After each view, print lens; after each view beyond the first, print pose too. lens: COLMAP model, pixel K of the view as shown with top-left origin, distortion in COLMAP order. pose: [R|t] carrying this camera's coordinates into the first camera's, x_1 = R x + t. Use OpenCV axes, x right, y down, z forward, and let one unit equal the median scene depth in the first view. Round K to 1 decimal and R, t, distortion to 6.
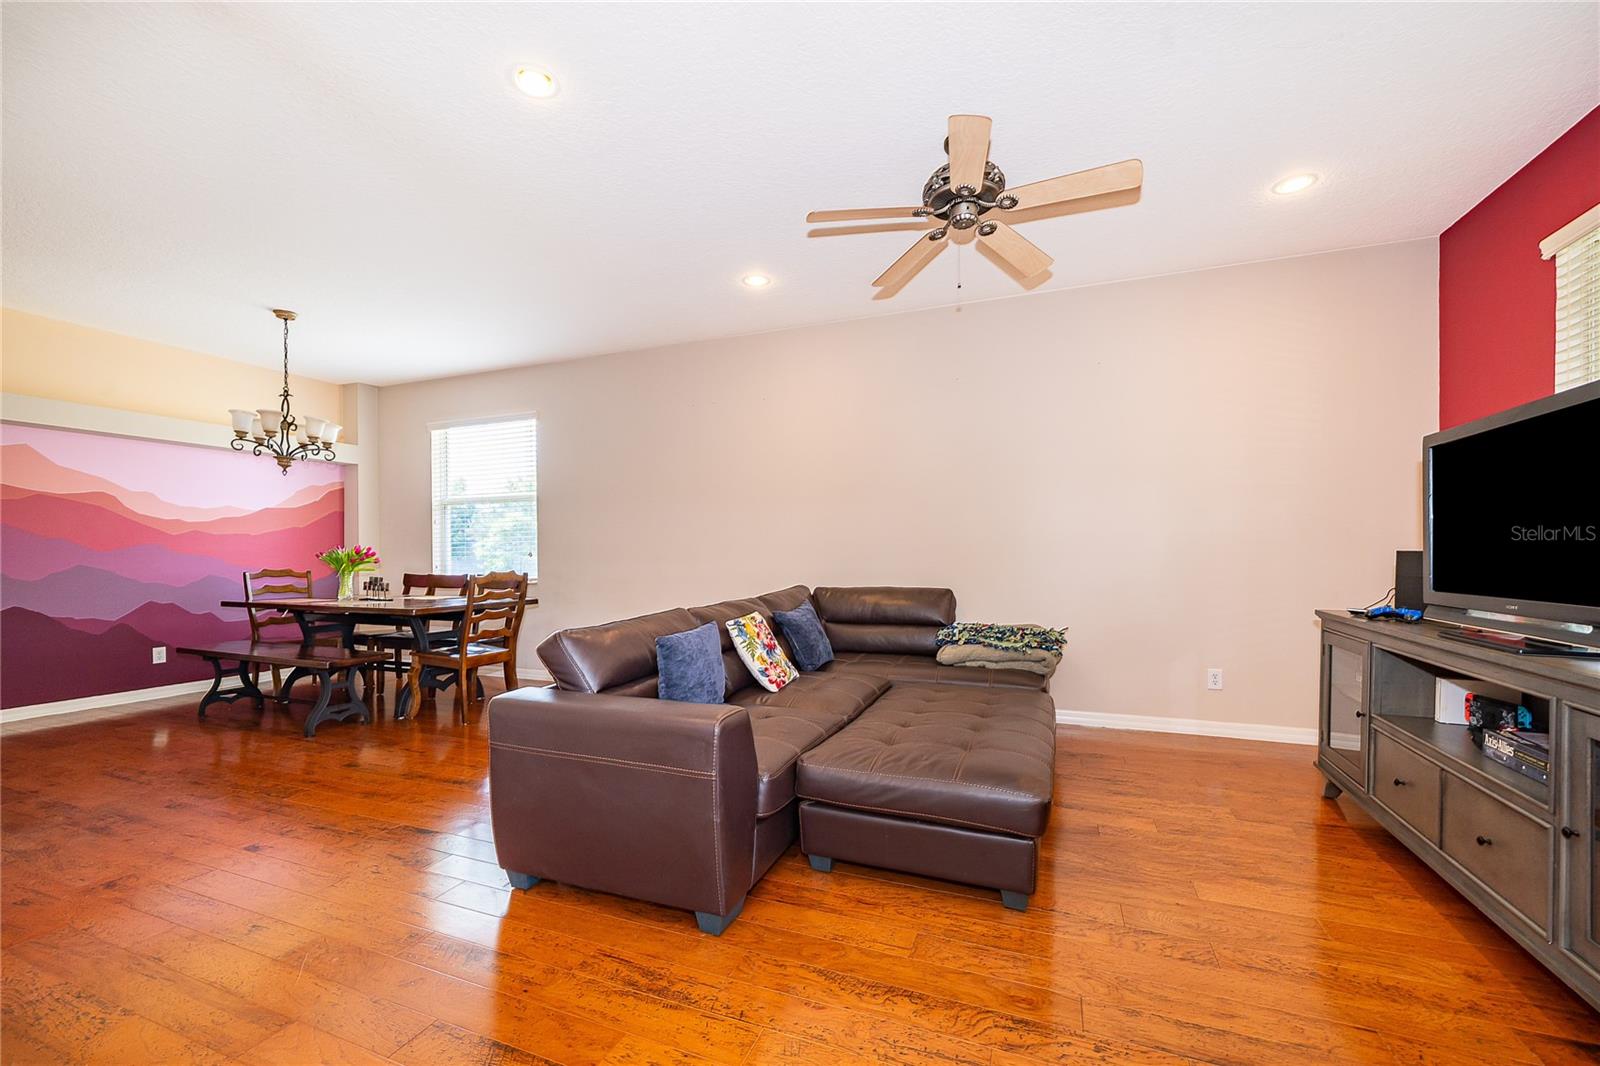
lens RADIAL K [[642.5, 0, 800.3], [0, 642.5, 558.0], [0, 0, 1]] dist [-0.002489, -0.000180]
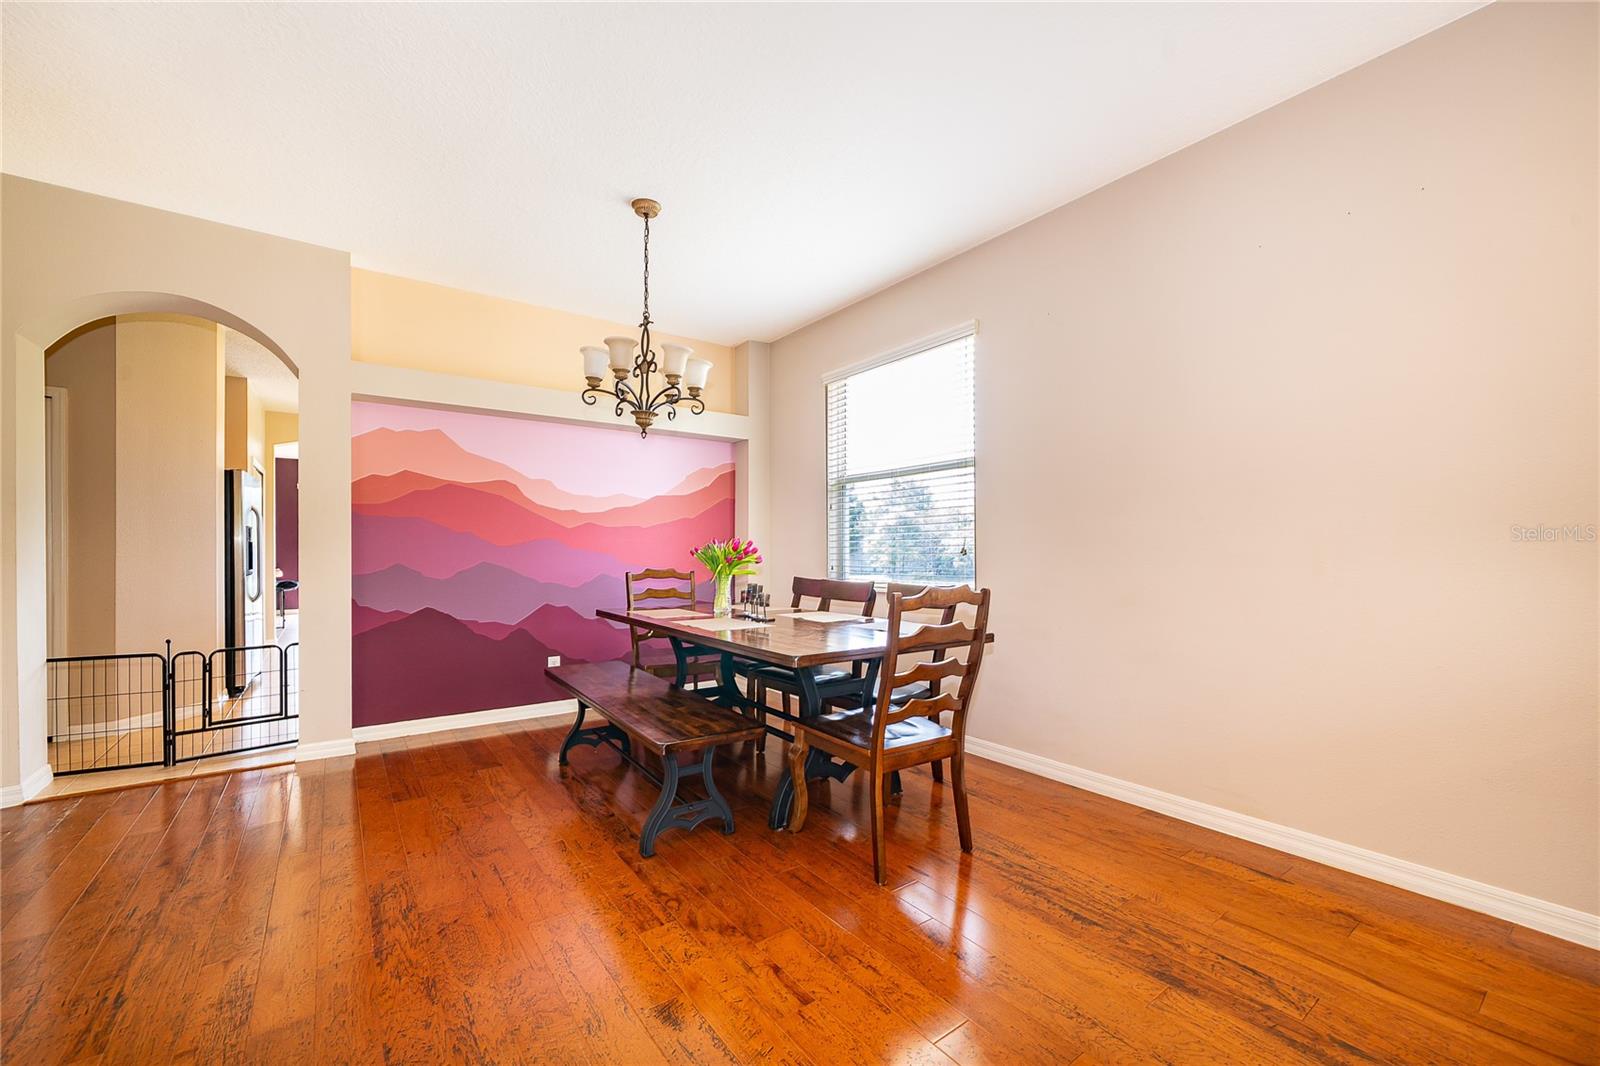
lens RADIAL K [[635.1, 0, 799.5], [0, 635.1, 552.1], [0, 0, 1]] dist [-0.002025, -0.000269]
pose [[0.844133, 0.005278, -0.536108, -0.257373], [-0.006508, 0.999979, -0.000404, -0.004868], [0.536095, 0.003830, 0.844149, 0.451665]]
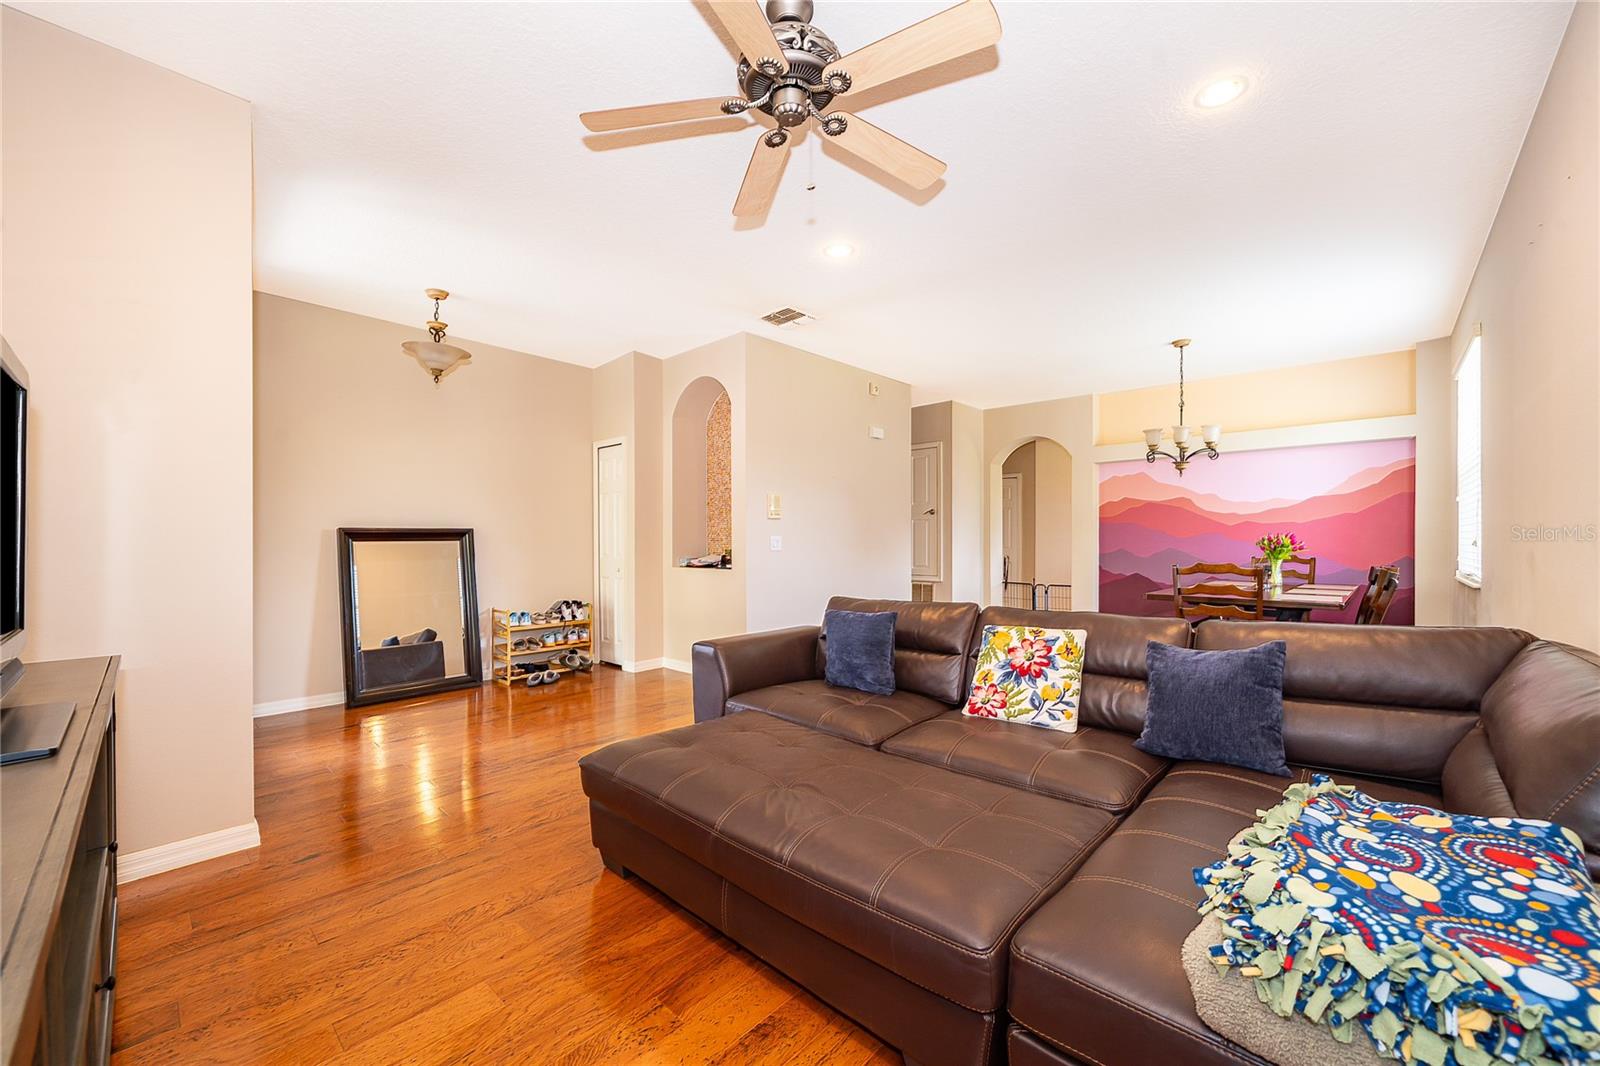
lens RADIAL K [[633.6, 0, 800.0], [0, 633.6, 533.0], [0, 0, 1]] dist [0.000576, 0.000045]
pose [[-0.364956, -0.004440, -0.931014, 0.504148], [0.000495, 0.999988, -0.004963, -0.015696], [0.931025, -0.002272, -0.364949, 0.684241]]
